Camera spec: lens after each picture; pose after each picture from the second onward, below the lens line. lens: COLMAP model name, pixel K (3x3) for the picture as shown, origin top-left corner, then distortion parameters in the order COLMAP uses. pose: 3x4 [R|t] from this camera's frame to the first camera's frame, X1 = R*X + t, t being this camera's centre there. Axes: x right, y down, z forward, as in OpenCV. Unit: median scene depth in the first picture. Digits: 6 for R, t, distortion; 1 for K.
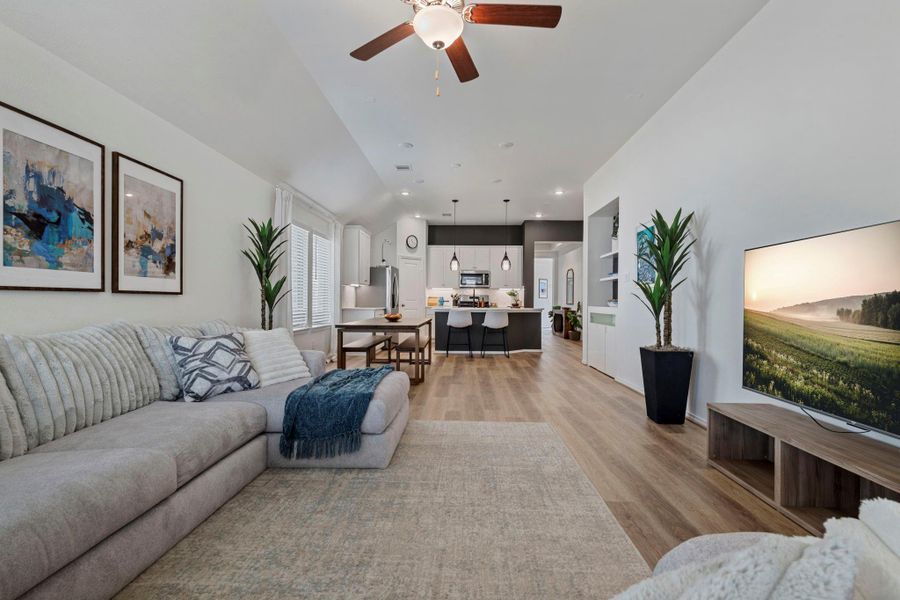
lens RADIAL K [[451.7, 0, 466.0], [0, 451.7, 302.8], [0, 0, 1]] dist [0.000248, -0.000030]
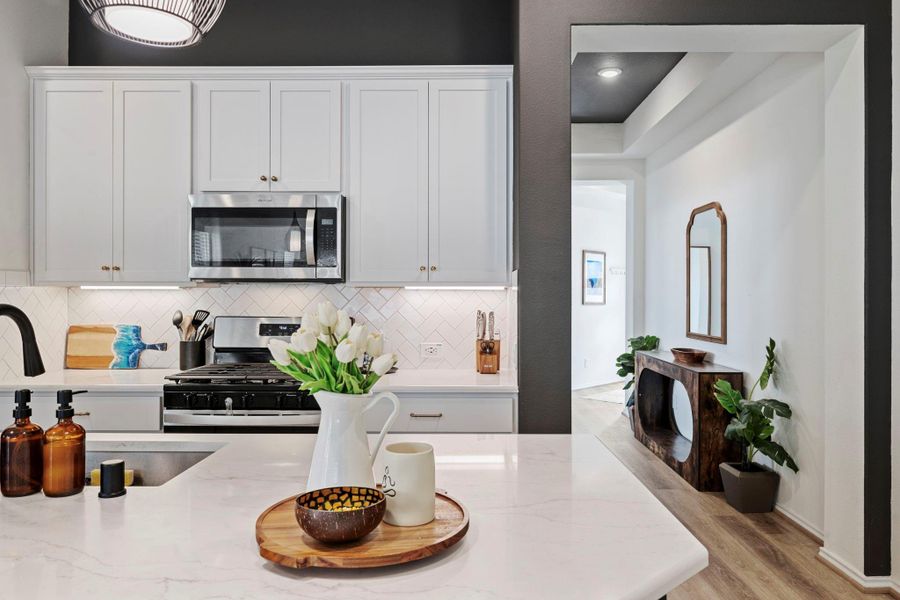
lens RADIAL K [[546.9, 0, 472.0], [0, 546.9, 302.8], [0, 0, 1]] dist [-0.005845, -0.000501]
pose [[0.999835, -0.005923, -0.017181, 0.122979], [0.006292, 0.999750, 0.021456, -0.031884], [0.017050, -0.021561, 0.999622, 0.842202]]
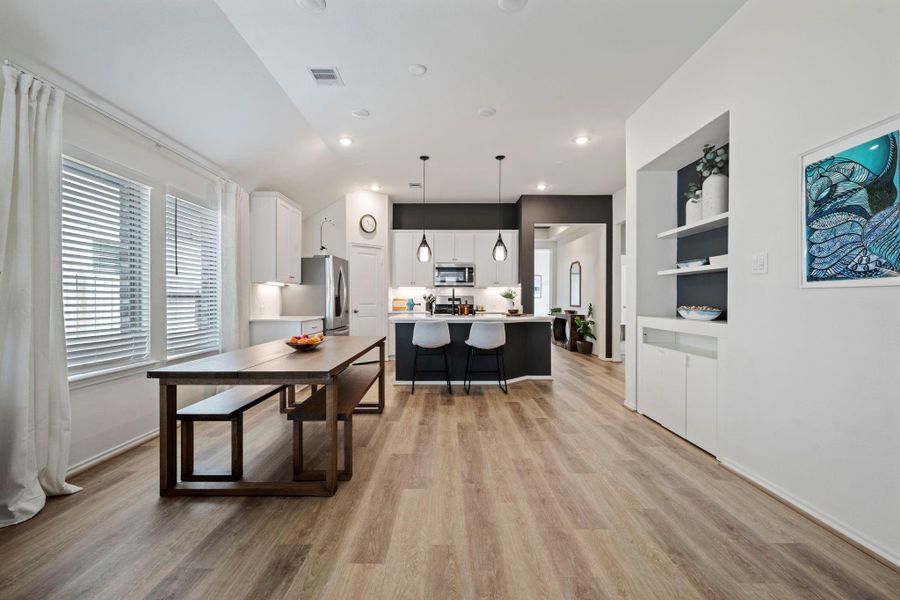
lens RADIAL K [[405.3, 0, 450.0], [0, 405.3, 300.0], [0, 0, 1]] dist [0.000062, -0.000061]
pose [[0.999982, -0.004908, 0.003461, 0.009830], [0.004894, 0.999979, 0.004212, -0.014943], [-0.003481, -0.004195, 0.999985, 0.360644]]
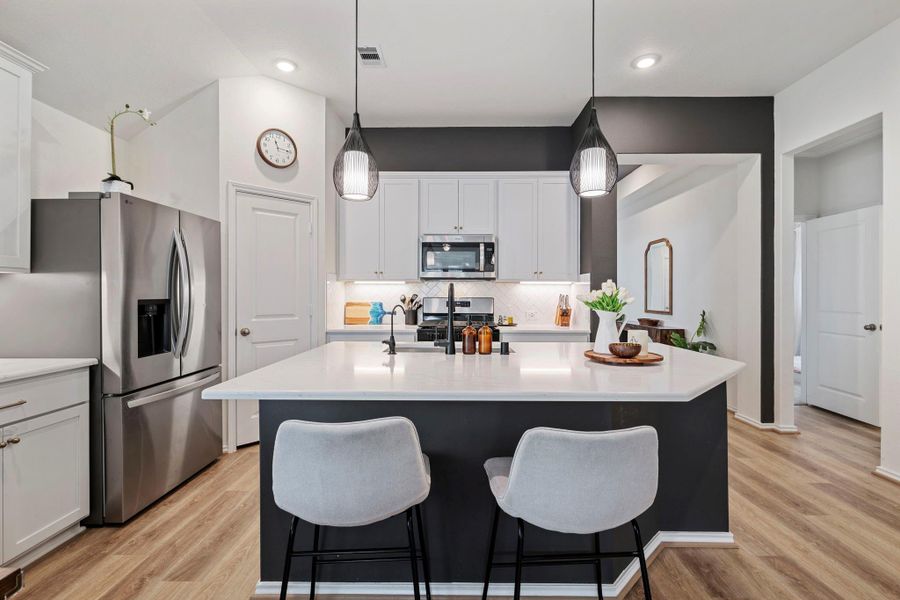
lens RADIAL K [[367.4, 0, 450.0], [0, 367.4, 300.0], [0, 0, 1]] dist [-0.000352, -0.000085]
pose [[0.999764, -0.004847, -0.021166, 0.020509], [0.005240, 0.999814, 0.018542, -0.023677], [0.021072, -0.018649, 0.999604, 0.749770]]
